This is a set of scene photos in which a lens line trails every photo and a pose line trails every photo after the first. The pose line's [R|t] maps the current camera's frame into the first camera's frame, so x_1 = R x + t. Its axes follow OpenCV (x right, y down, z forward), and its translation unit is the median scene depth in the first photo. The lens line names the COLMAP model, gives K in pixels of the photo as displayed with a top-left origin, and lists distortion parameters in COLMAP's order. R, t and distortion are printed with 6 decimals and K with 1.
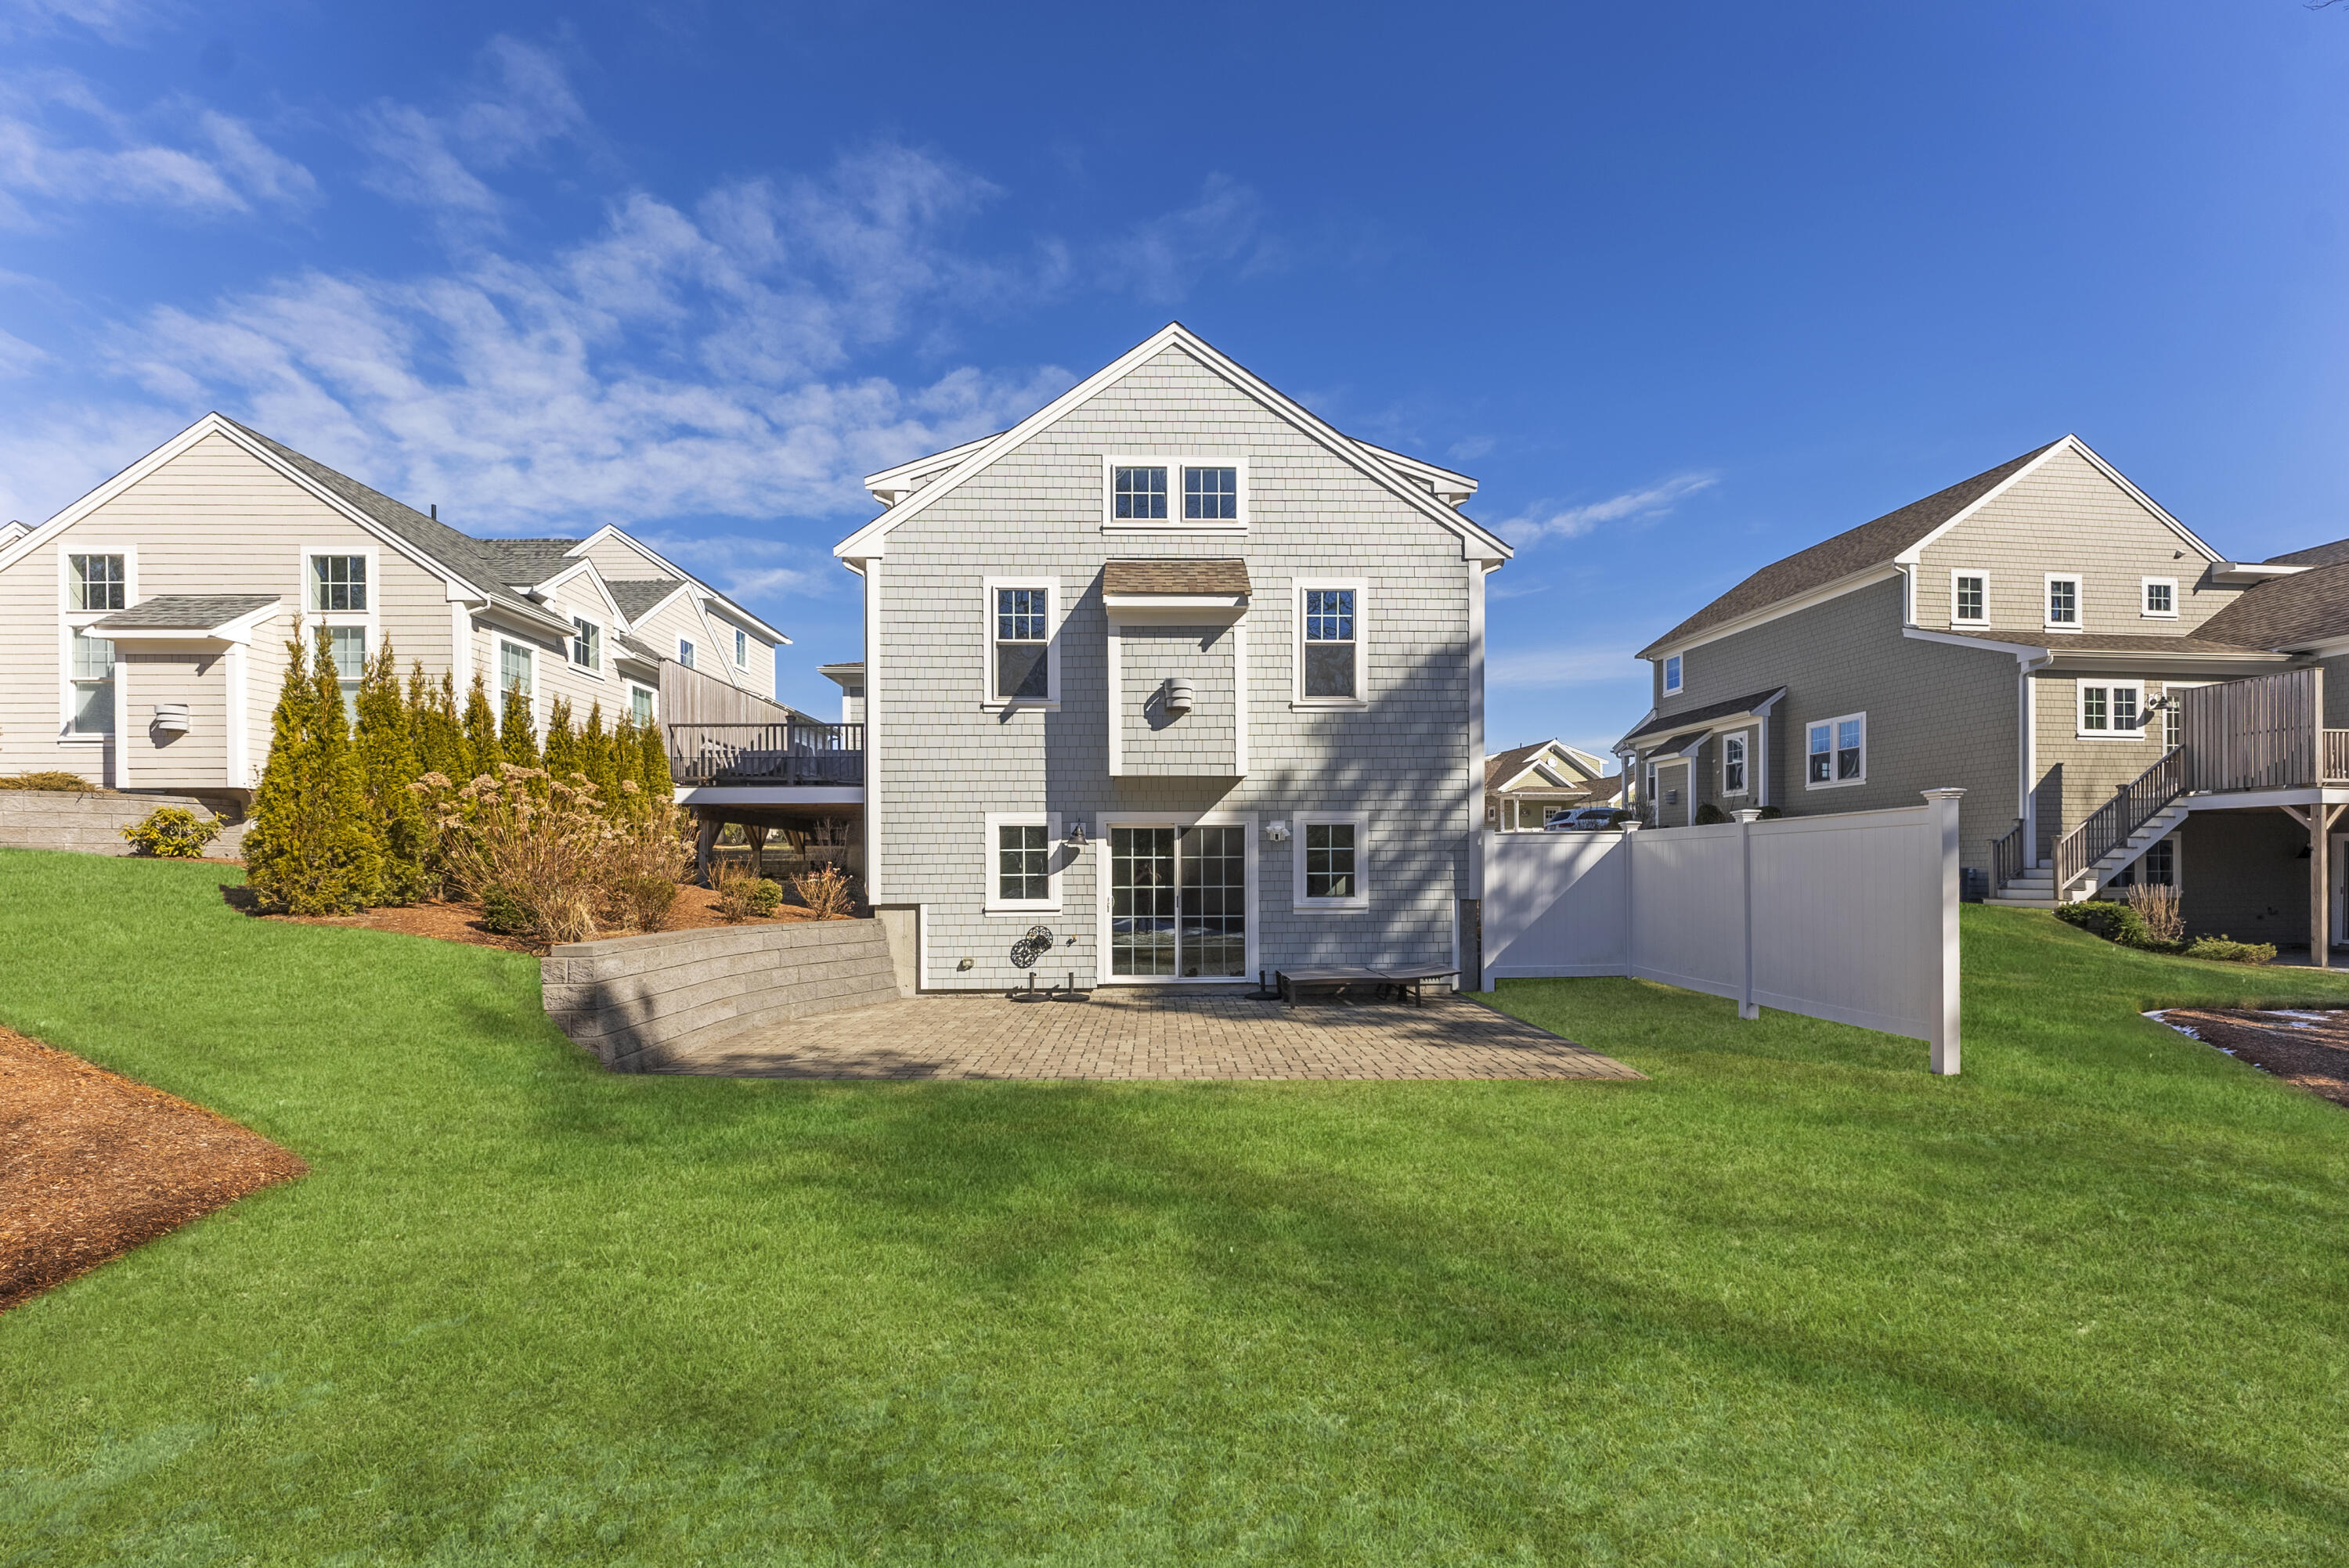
lens RADIAL K [[959.8, 0, 1149.5], [0, 959.8, 871.5], [0, 0, 1]] dist [0.001319, -0.000106]
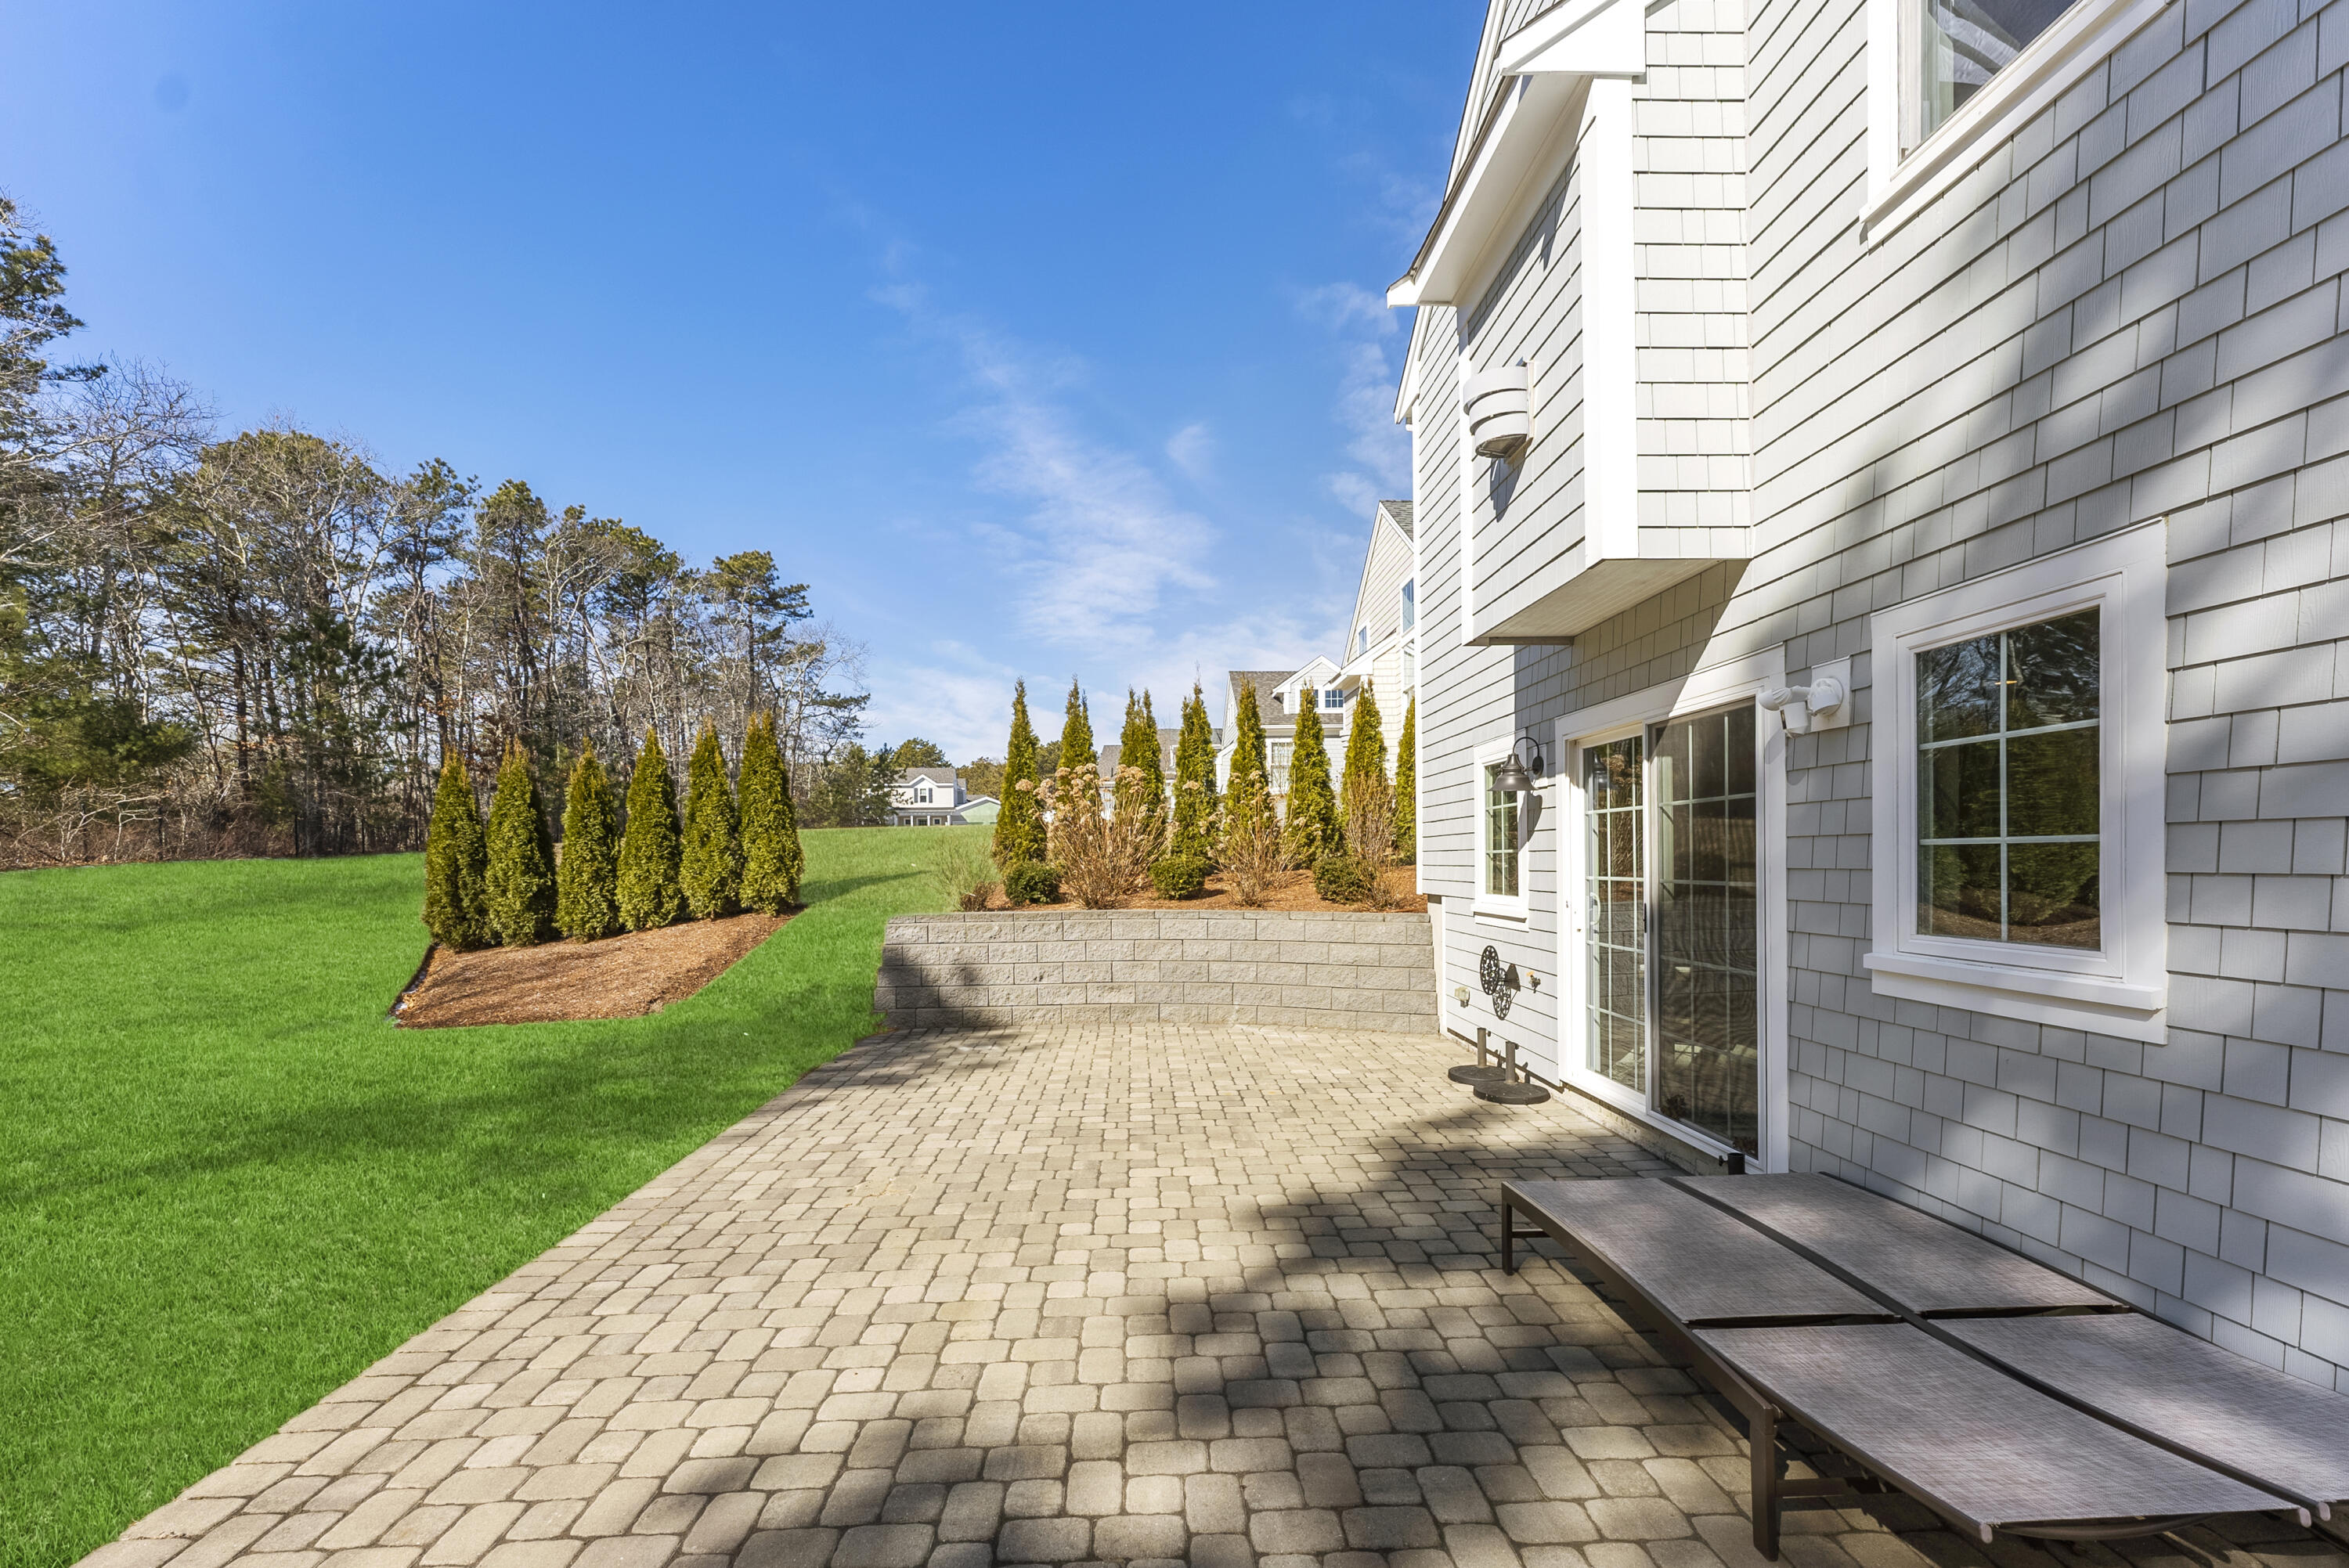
lens RADIAL K [[959.8, 0, 1171.2], [0, 959.8, 877.8], [0, 0, 1]] dist [0.001319, -0.000106]
pose [[0.030779, 0.024417, -0.999228, 0.415109], [0.021731, 0.999449, 0.025092, 0.000598], [0.999290, -0.022486, 0.030231, 0.791208]]
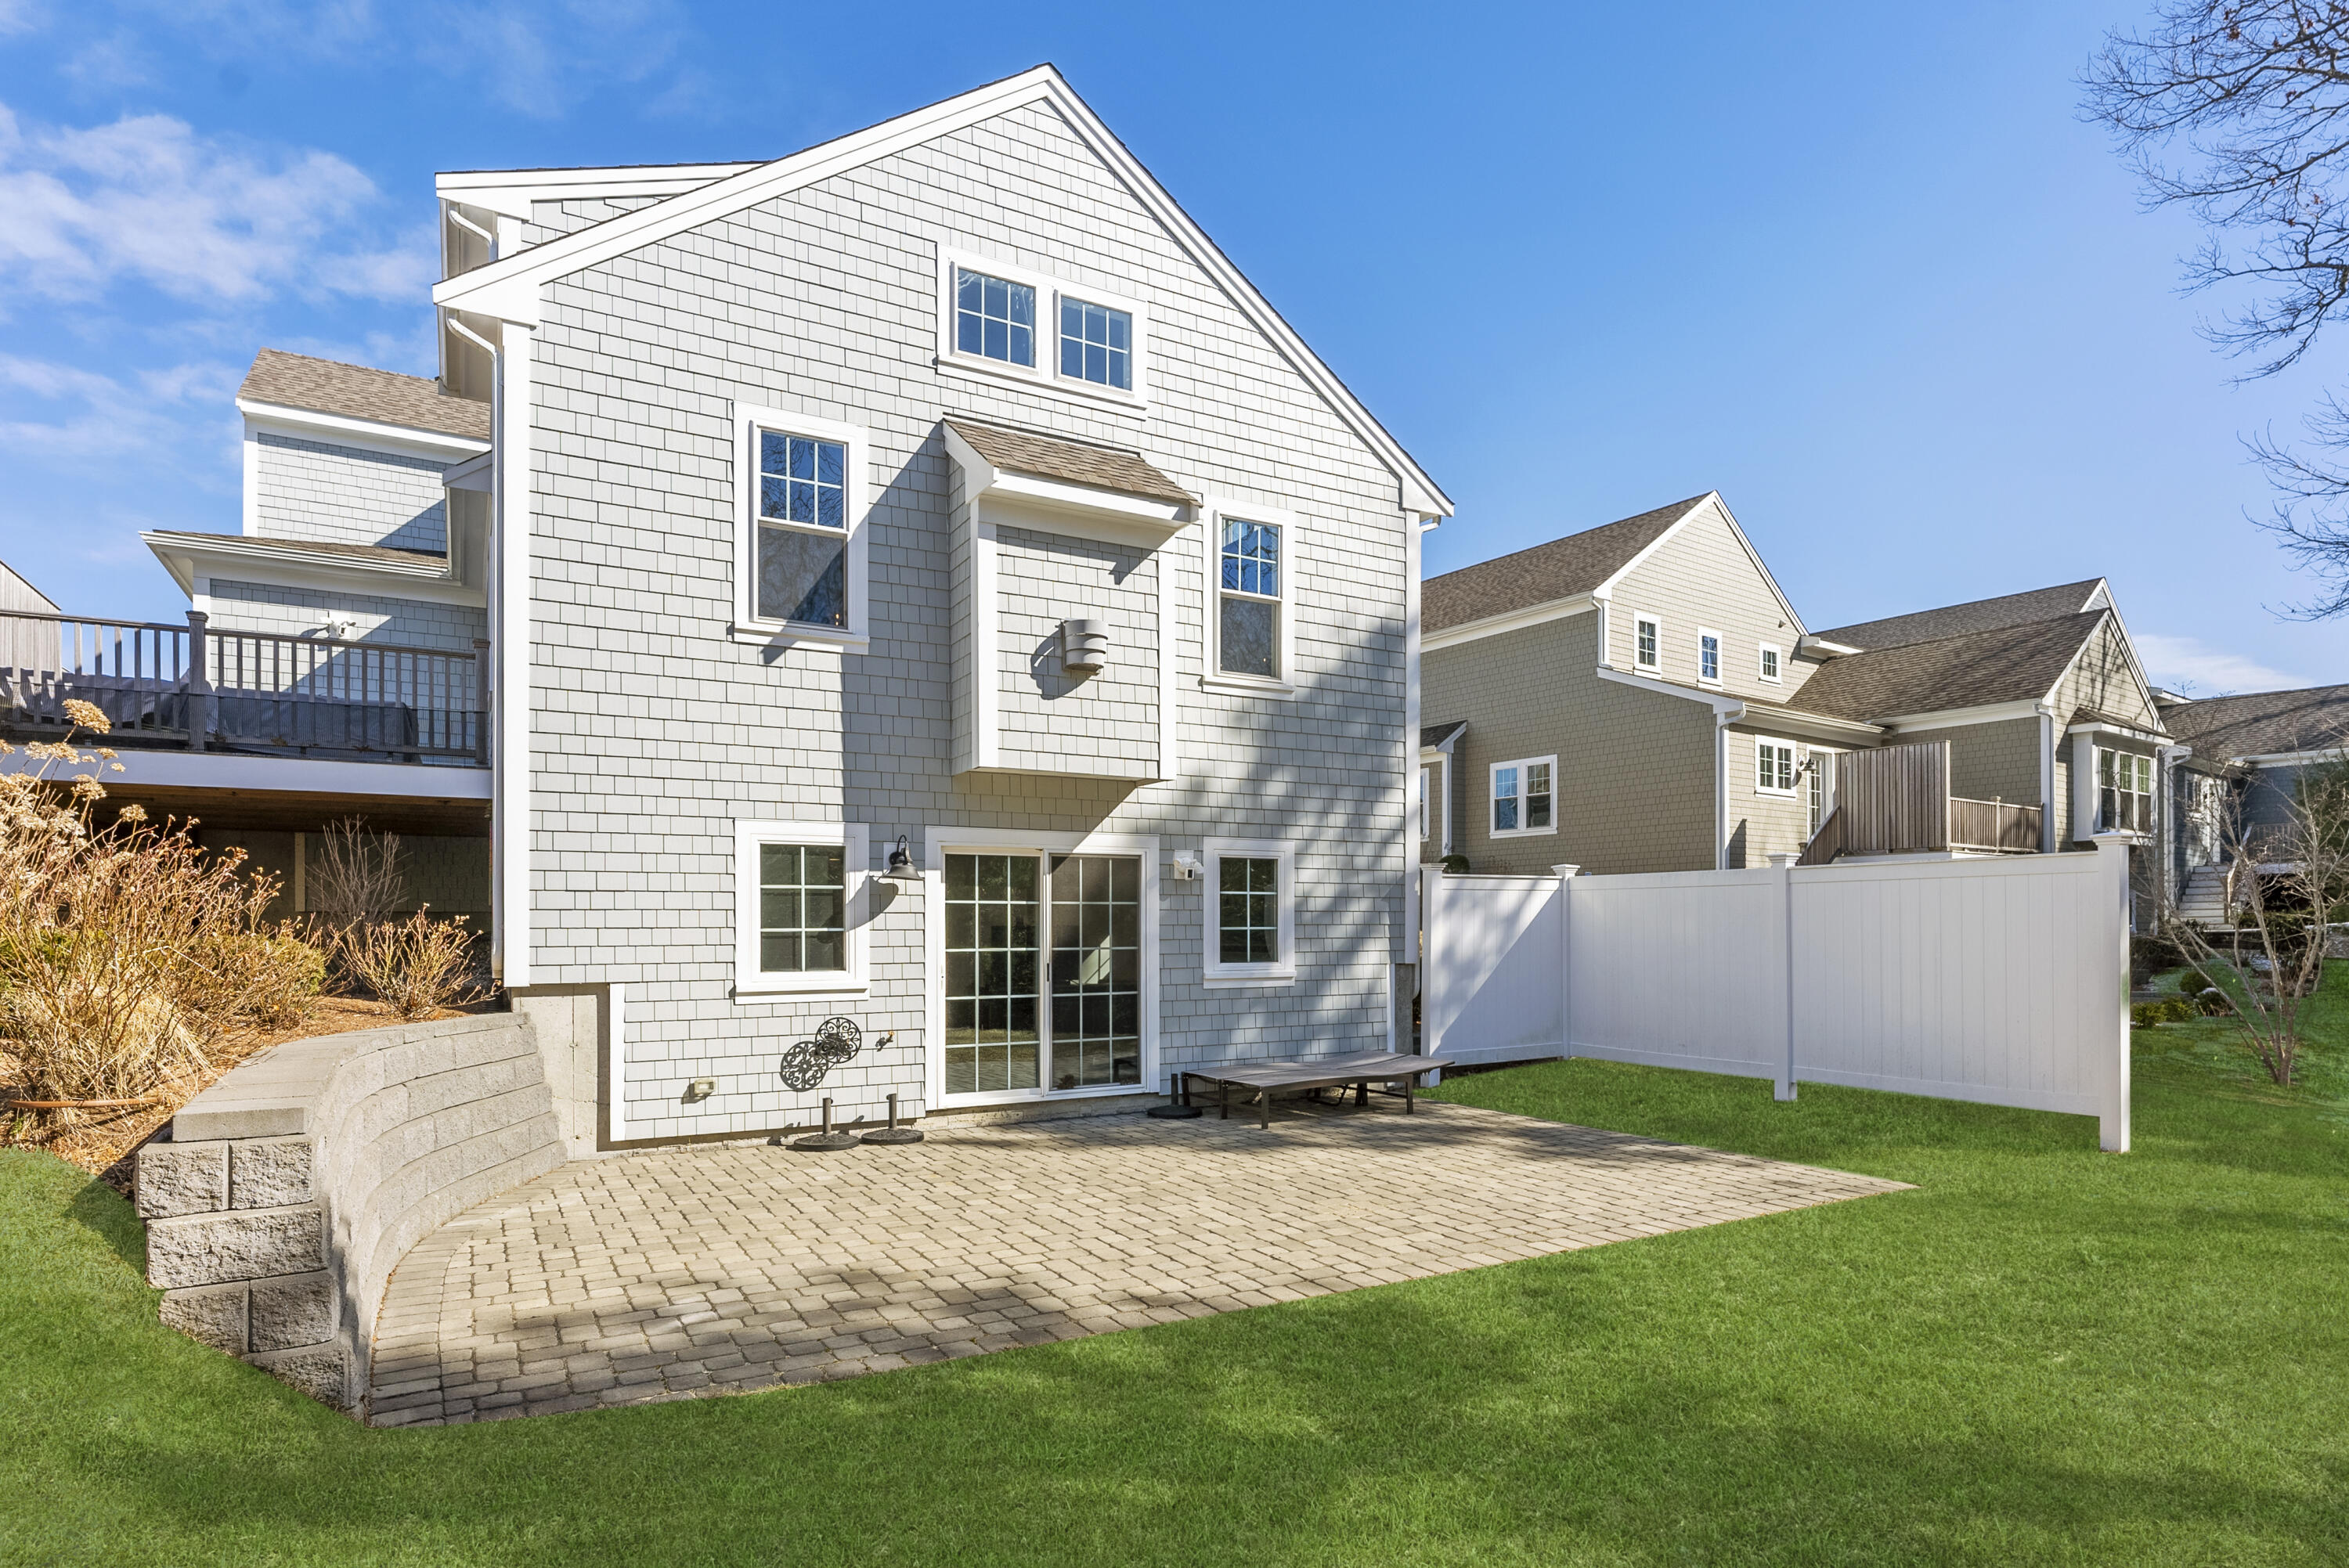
lens RADIAL K [[1263.8, 0, 1152.7], [0, 1263.8, 922.5], [0, 0, 1]] dist [-0.000640, 0.000286]
pose [[0.879224, 0.004652, 0.476385, -0.309199], [-0.001752, 0.999977, -0.006532, 0.003880], [-0.476405, 0.004908, 0.879213, 0.230090]]
